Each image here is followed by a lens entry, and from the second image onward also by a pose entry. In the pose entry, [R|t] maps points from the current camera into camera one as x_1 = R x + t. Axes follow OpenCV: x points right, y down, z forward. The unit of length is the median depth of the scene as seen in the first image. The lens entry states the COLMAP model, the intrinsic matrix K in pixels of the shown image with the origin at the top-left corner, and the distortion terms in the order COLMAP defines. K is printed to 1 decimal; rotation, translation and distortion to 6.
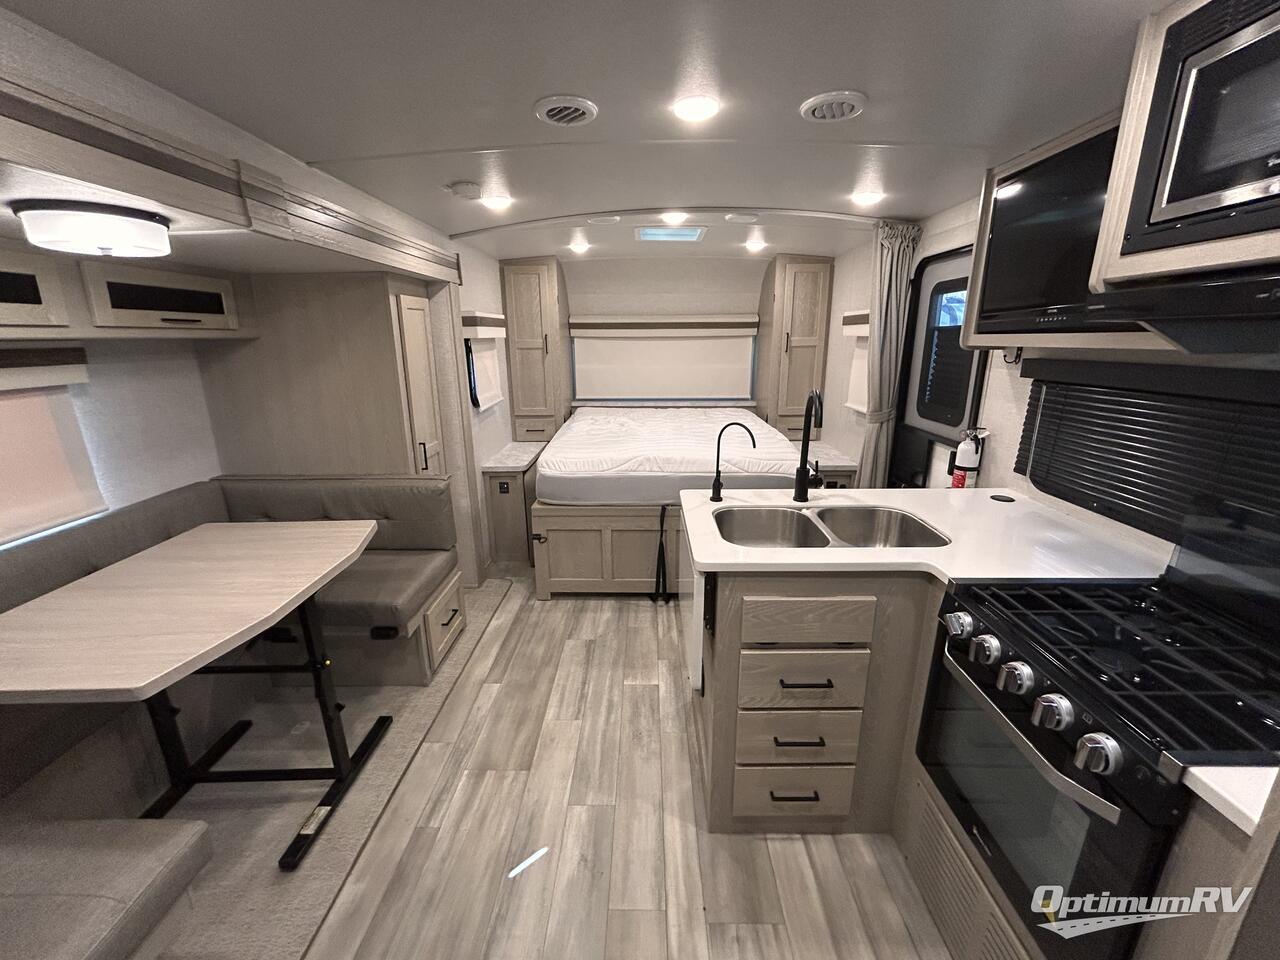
lens RADIAL K [[517.0, 0, 643.4], [0, 517.0, 478.5], [0, 0, 1]] dist [0.000918, 0.000025]
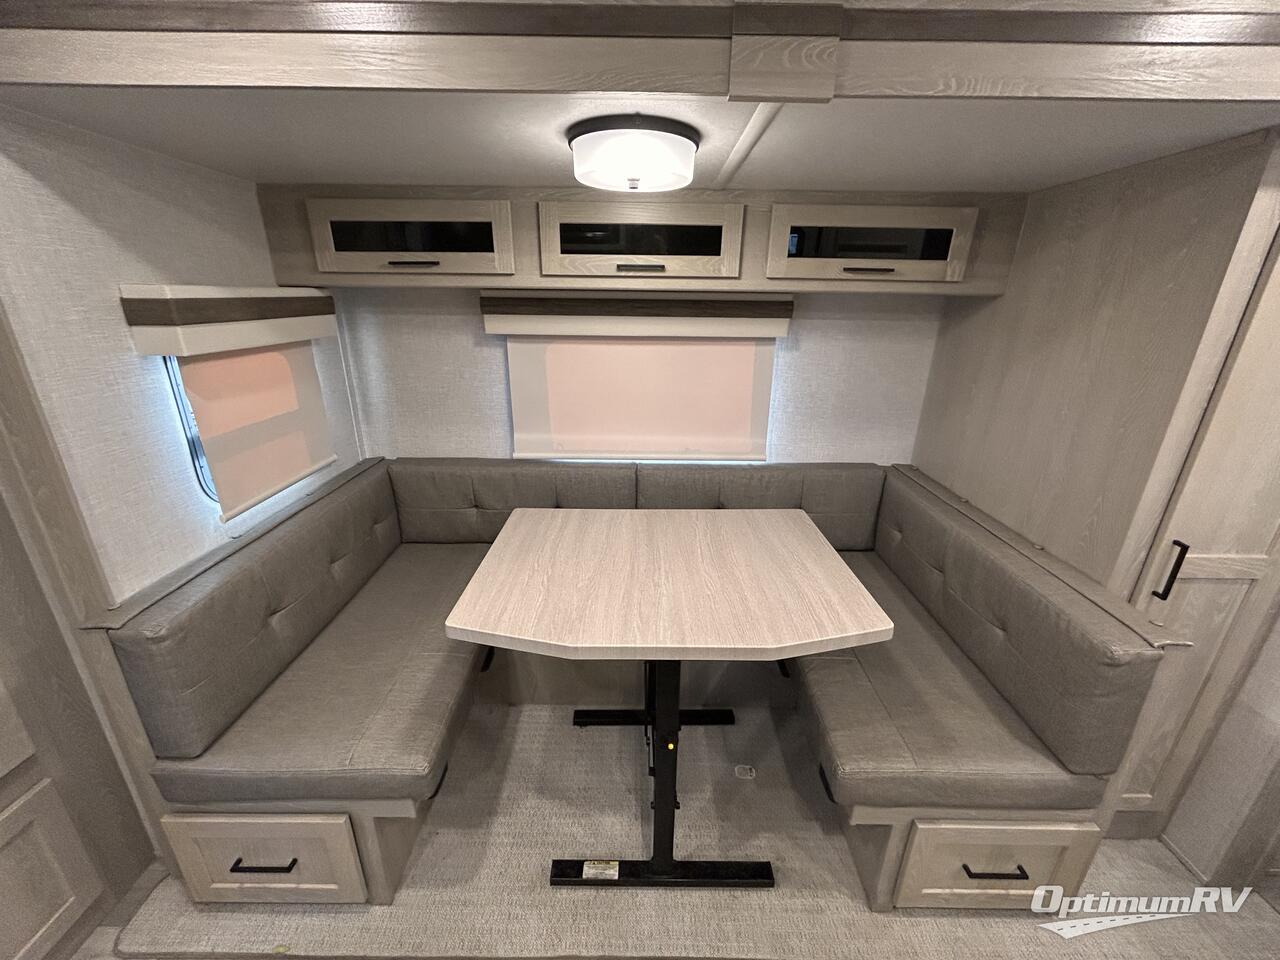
lens RADIAL K [[517.0, 0, 644.0], [0, 517.0, 478.2], [0, 0, 1]] dist [0.000918, 0.000025]
pose [[0.001993, 0.347224, -0.937780, -0.048438], [-0.276633, 0.901377, 0.333158, -0.188840], [0.960973, 0.258757, 0.097850, 0.682722]]
